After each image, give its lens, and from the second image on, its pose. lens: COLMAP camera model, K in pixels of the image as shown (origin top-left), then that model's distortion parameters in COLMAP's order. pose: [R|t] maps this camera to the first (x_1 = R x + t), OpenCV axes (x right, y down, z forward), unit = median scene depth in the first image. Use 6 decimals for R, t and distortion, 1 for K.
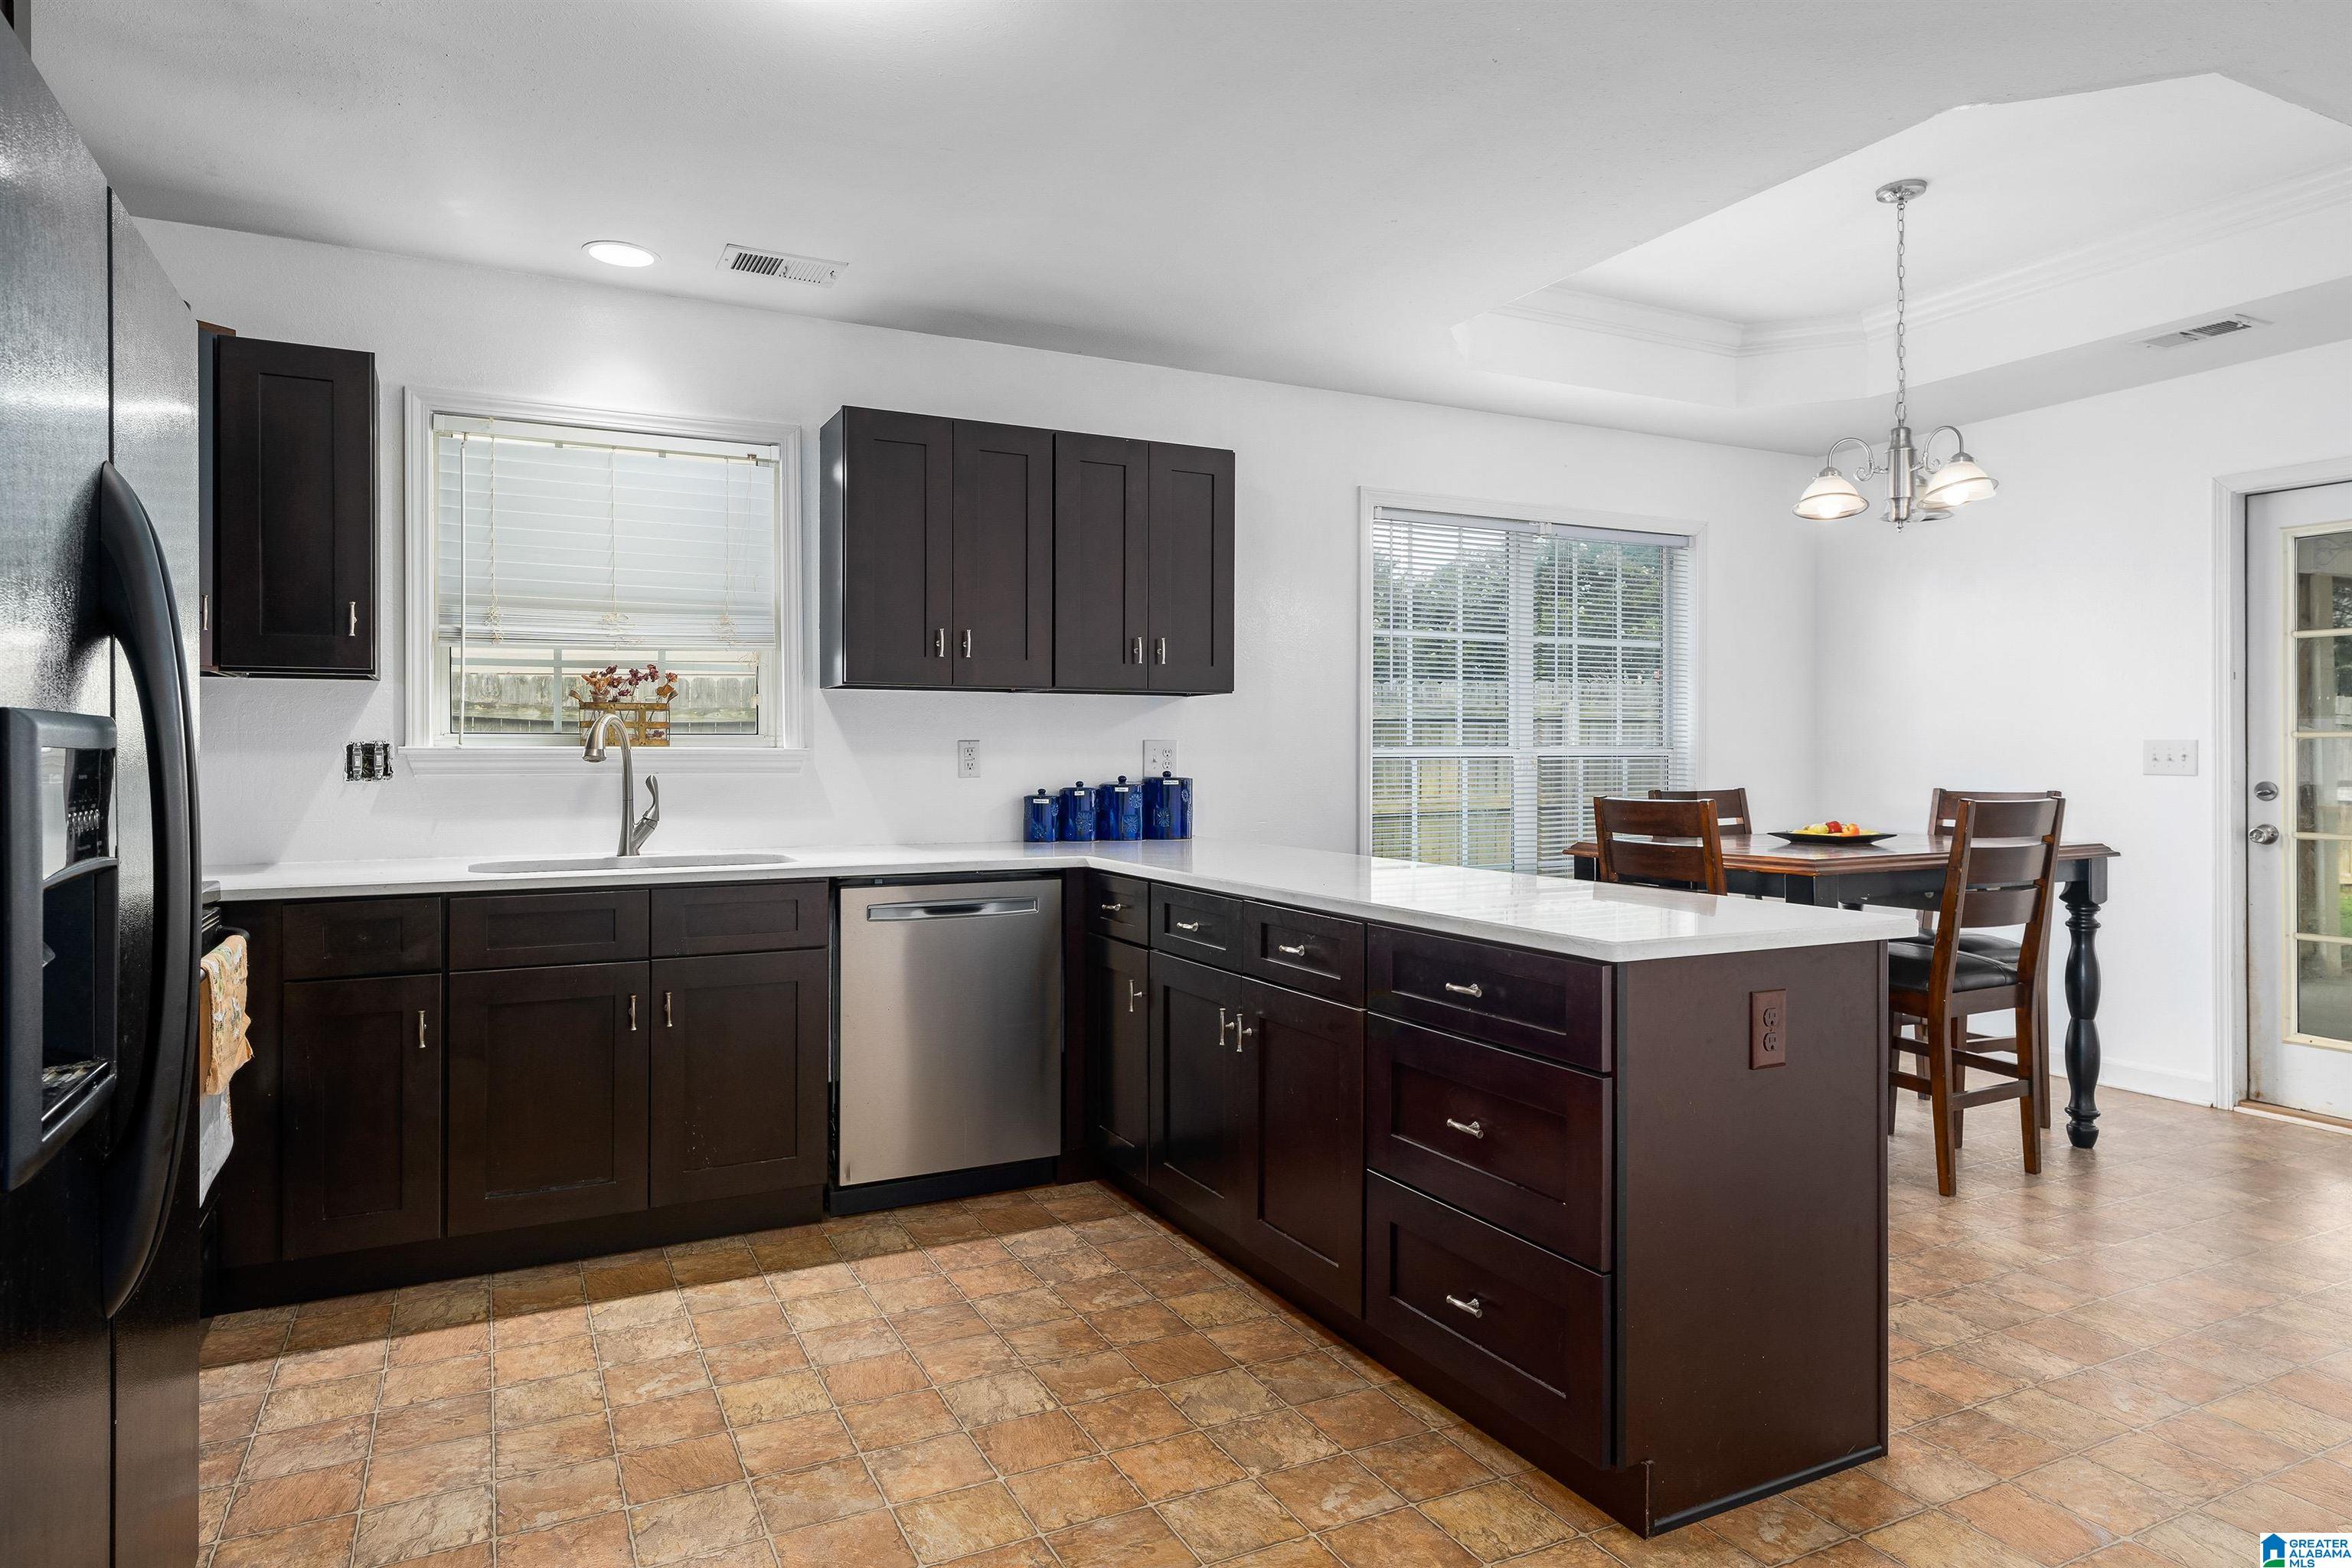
lens RADIAL K [[1372.4, 0, 1168.6], [0, 1372.4, 743.7], [0, 0, 1]] dist [-0.002487, 0.010373]
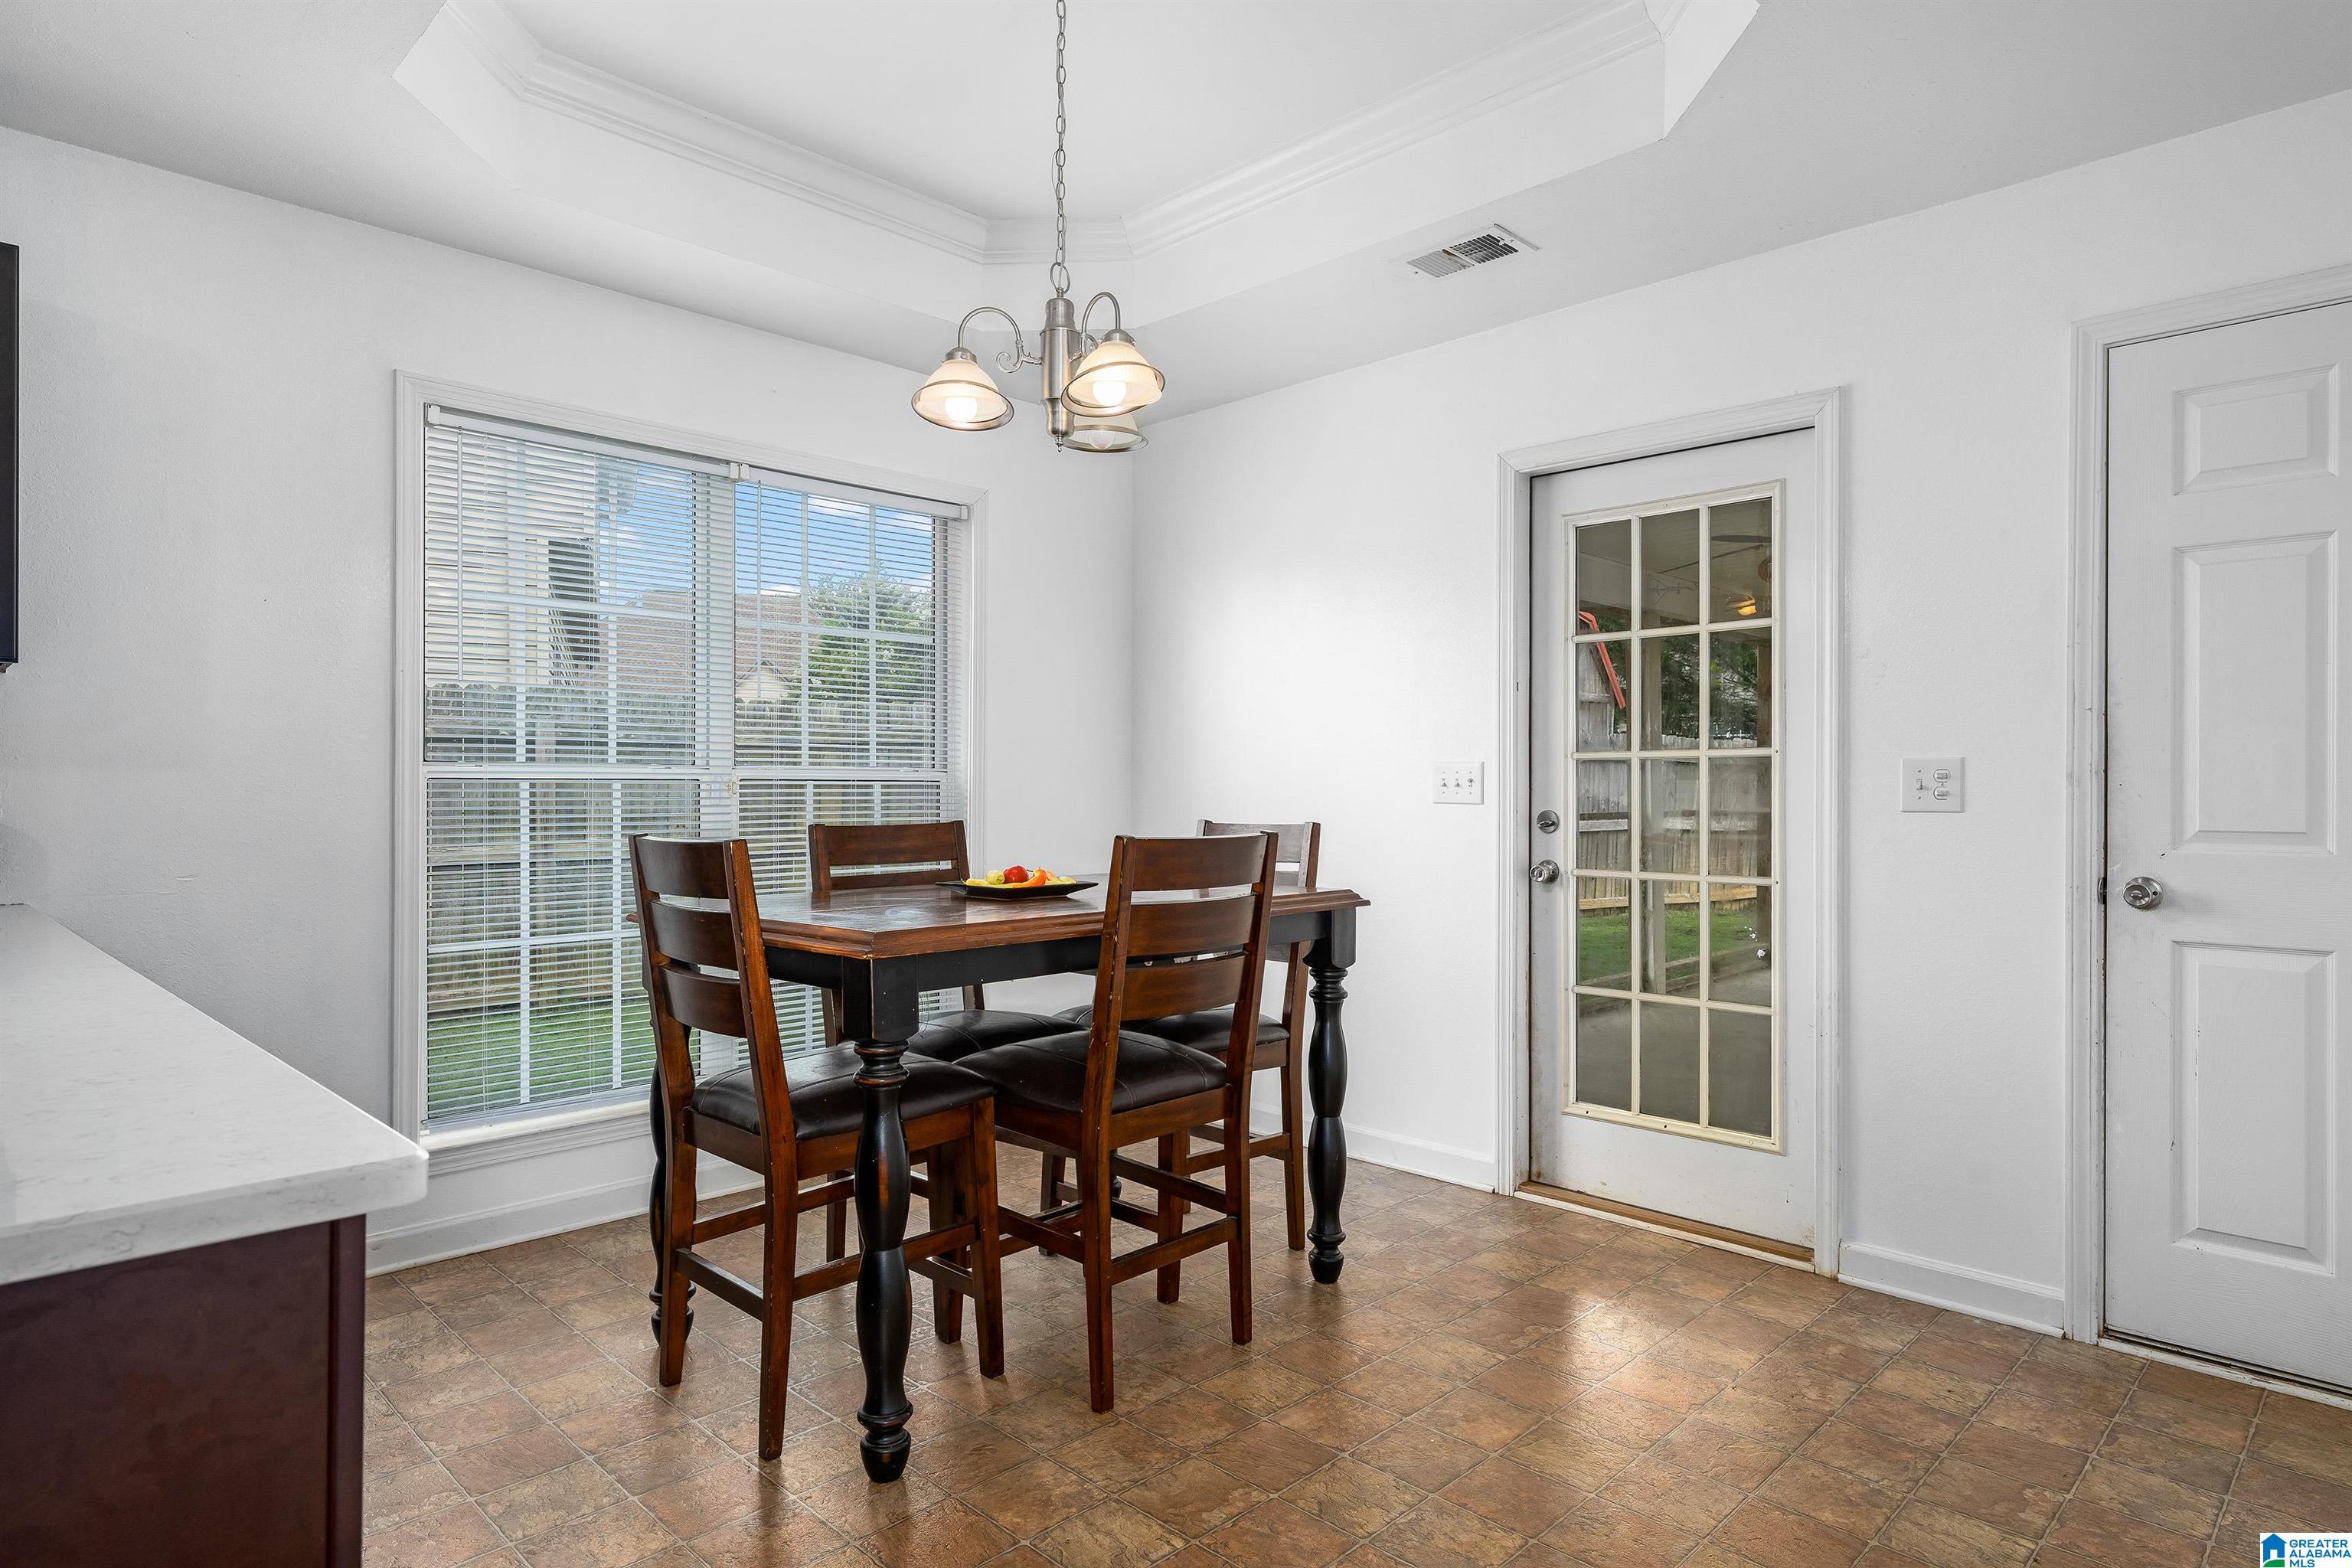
lens RADIAL K [[1317.2, 0, 1176.0], [0, 1317.2, 784.0], [0, 0, 1]] dist [0.003589, 0.000214]
pose [[0.949579, 0.004248, 0.313498, 0.349497], [-0.004617, 0.999989, 0.000433, 0.012792], [-0.313493, -0.001859, 0.949589, 0.319909]]
